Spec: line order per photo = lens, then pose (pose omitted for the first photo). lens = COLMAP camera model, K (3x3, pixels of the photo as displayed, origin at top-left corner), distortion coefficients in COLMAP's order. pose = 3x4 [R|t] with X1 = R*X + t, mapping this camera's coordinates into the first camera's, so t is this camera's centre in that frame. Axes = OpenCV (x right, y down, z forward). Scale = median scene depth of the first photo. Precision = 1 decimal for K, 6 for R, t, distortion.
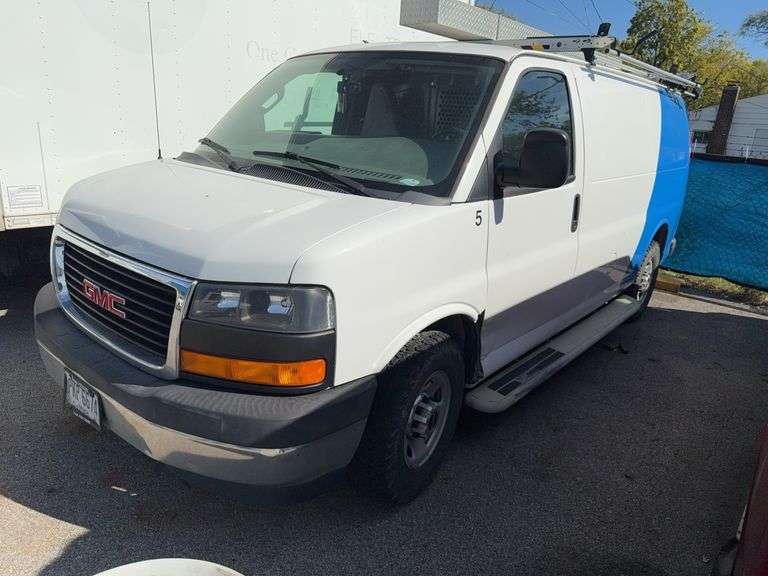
lens RADIAL K [[555.3, 0, 384.0], [0, 555.3, 288.0], [0, 0, 1]] dist [0.003773, 0.002737]
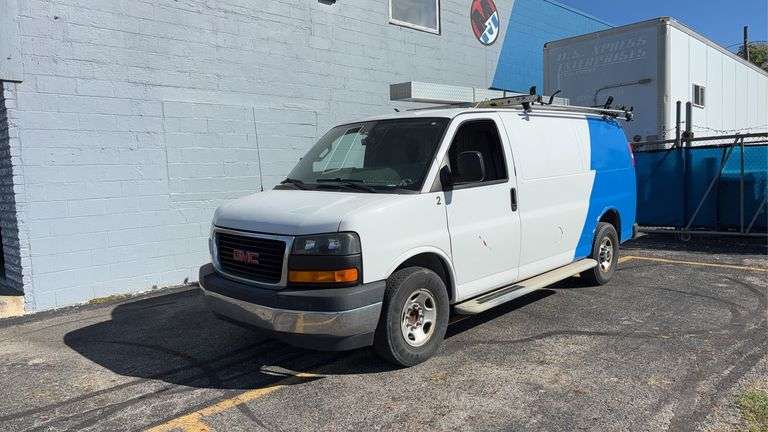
lens RADIAL K [[563.1, 0, 391.7], [0, 563.1, 214.5], [0, 0, 1]] dist [0.013454, -0.004147]
pose [[0.993004, -0.094867, -0.070306, 0.158666], [0.078496, 0.975157, -0.207140, 0.320690], [0.088210, 0.200172, 0.975782, -0.914301]]
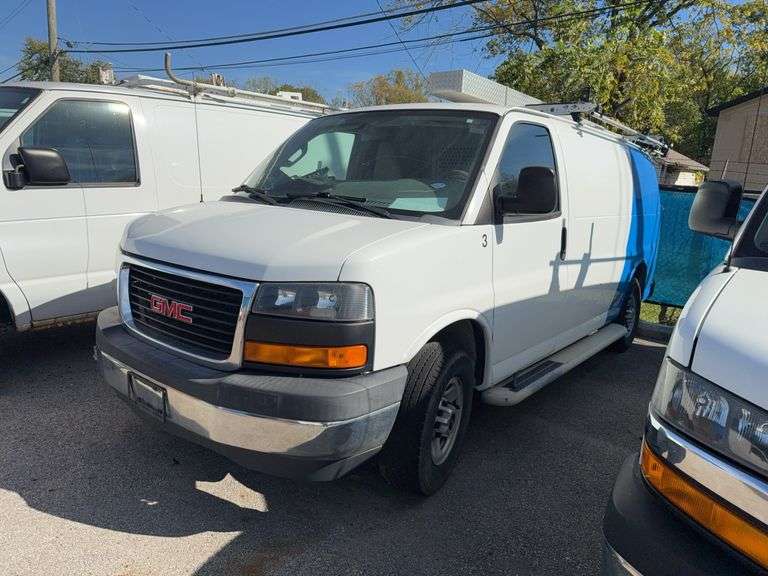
lens RADIAL K [[555.3, 0, 384.0], [0, 555.3, 288.0], [0, 0, 1]] dist [0.003773, 0.002737]
pose [[0.999668, -0.018801, 0.017615, -0.073025], [0.020790, 0.992495, -0.120506, 0.127528], [-0.015217, 0.120832, 0.992556, -0.182490]]
